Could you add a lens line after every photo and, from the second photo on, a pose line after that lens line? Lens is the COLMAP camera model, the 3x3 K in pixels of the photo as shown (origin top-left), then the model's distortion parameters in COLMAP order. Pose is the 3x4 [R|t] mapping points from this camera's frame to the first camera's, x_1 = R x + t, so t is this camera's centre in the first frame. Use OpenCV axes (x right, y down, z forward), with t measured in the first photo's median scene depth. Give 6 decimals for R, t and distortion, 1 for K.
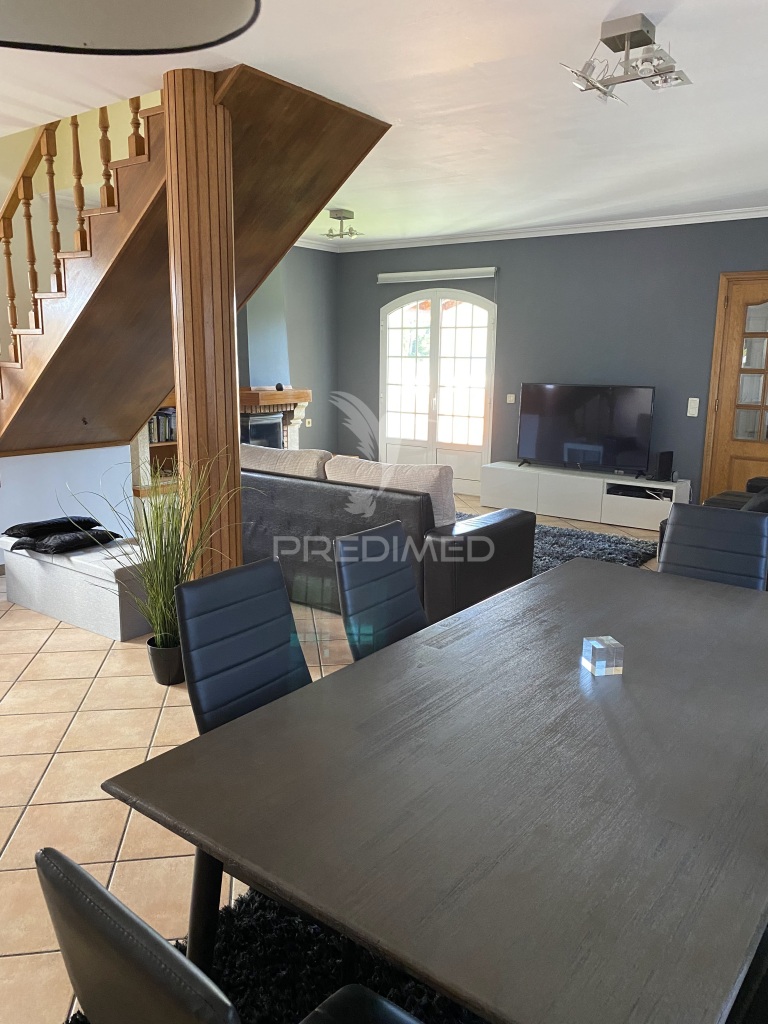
lens RADIAL K [[791.2, 0, 384.0], [0, 791.2, 512.0], [0, 0, 1]] dist [0.001358, -0.001451]
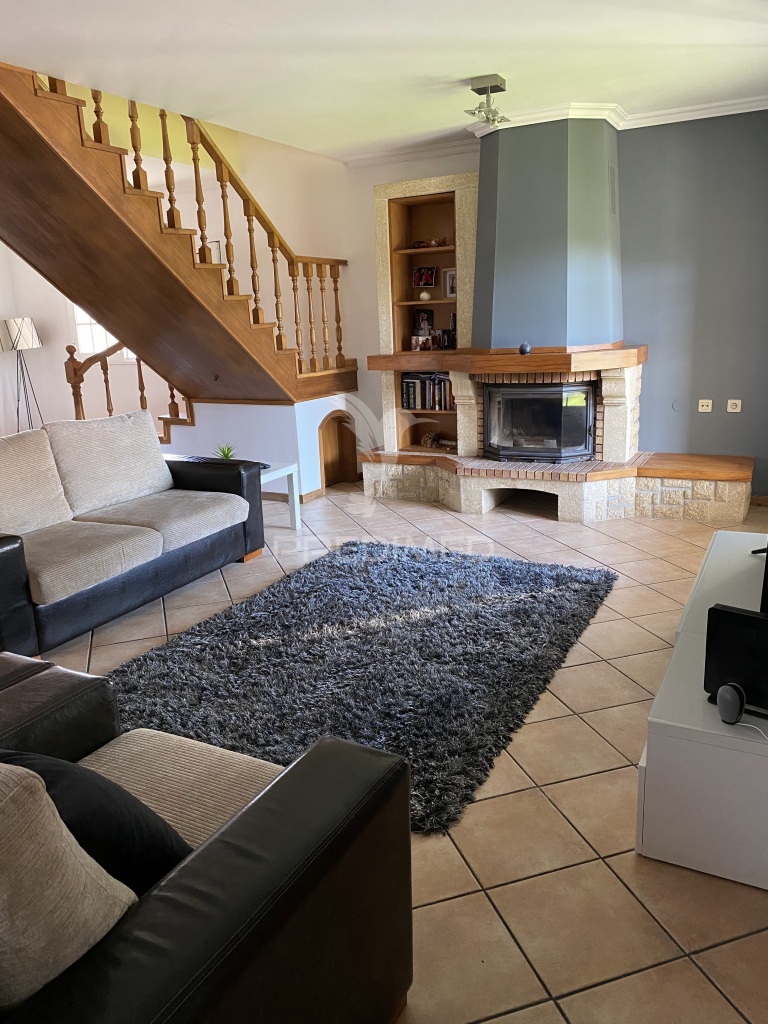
lens RADIAL K [[791.2, 0, 384.0], [0, 791.2, 512.0], [0, 0, 1]] dist [0.001358, -0.001451]
pose [[0.186204, 0.219246, -0.957736, 0.537497], [-0.150375, 0.969659, 0.192740, -0.129946], [0.970935, 0.108131, 0.213524, 0.726701]]
